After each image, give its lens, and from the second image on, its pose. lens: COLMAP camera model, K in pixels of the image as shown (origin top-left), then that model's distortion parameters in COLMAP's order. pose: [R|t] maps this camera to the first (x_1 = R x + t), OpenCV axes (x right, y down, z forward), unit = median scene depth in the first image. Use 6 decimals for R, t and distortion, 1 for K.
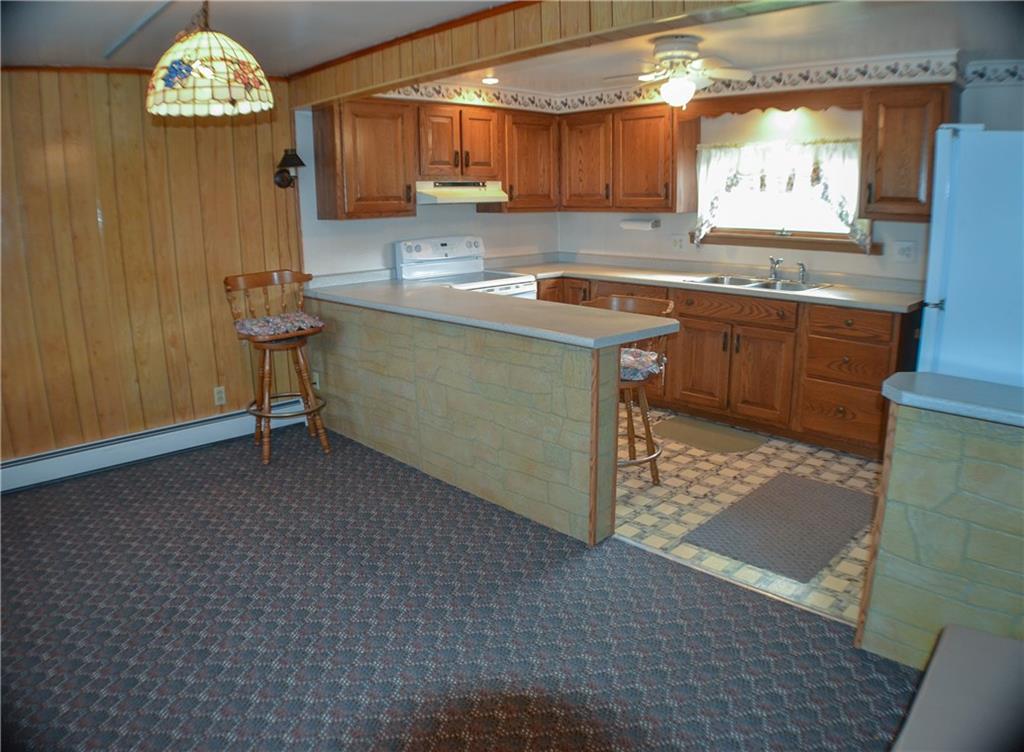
lens RADIAL K [[714.6, 0, 512.0], [0, 714.6, 376.0], [0, 0, 1]] dist [-0.174952, 0.039930]
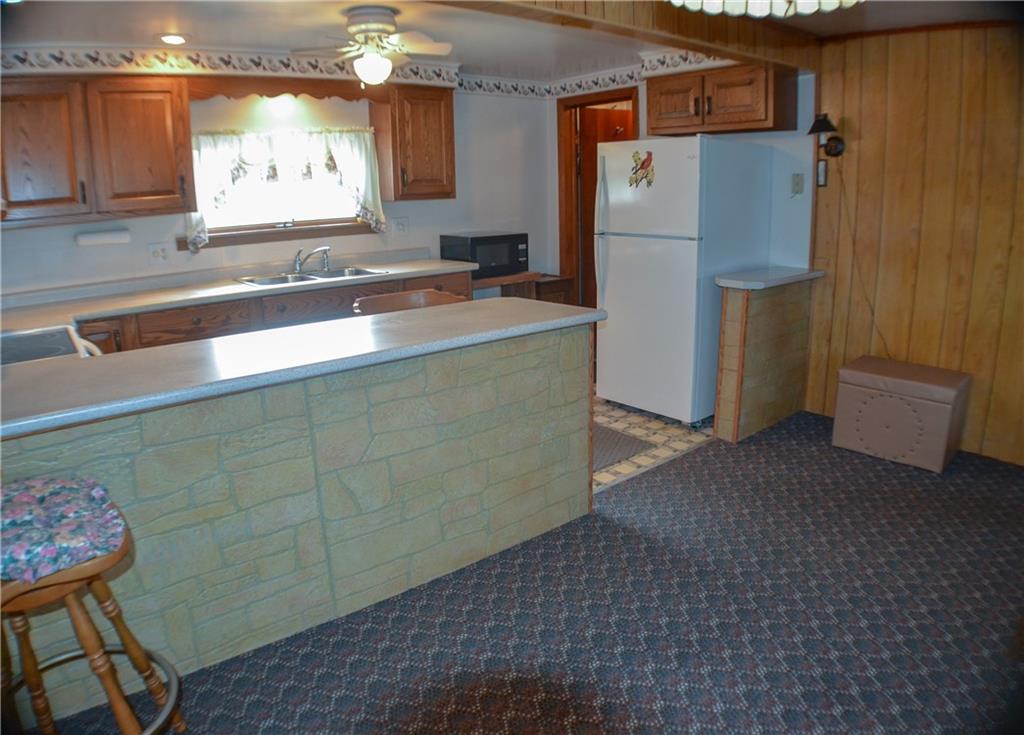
lens RADIAL K [[708.5, 0, 512.0], [0, 708.5, 367.5], [0, 0, 1]] dist [-0.150833, 0.007506]
pose [[0.060491, -0.239628, 0.968979, -0.564914], [0.260706, 0.940853, 0.216397, -0.144487], [-0.963521, 0.239528, 0.119386, 0.619981]]
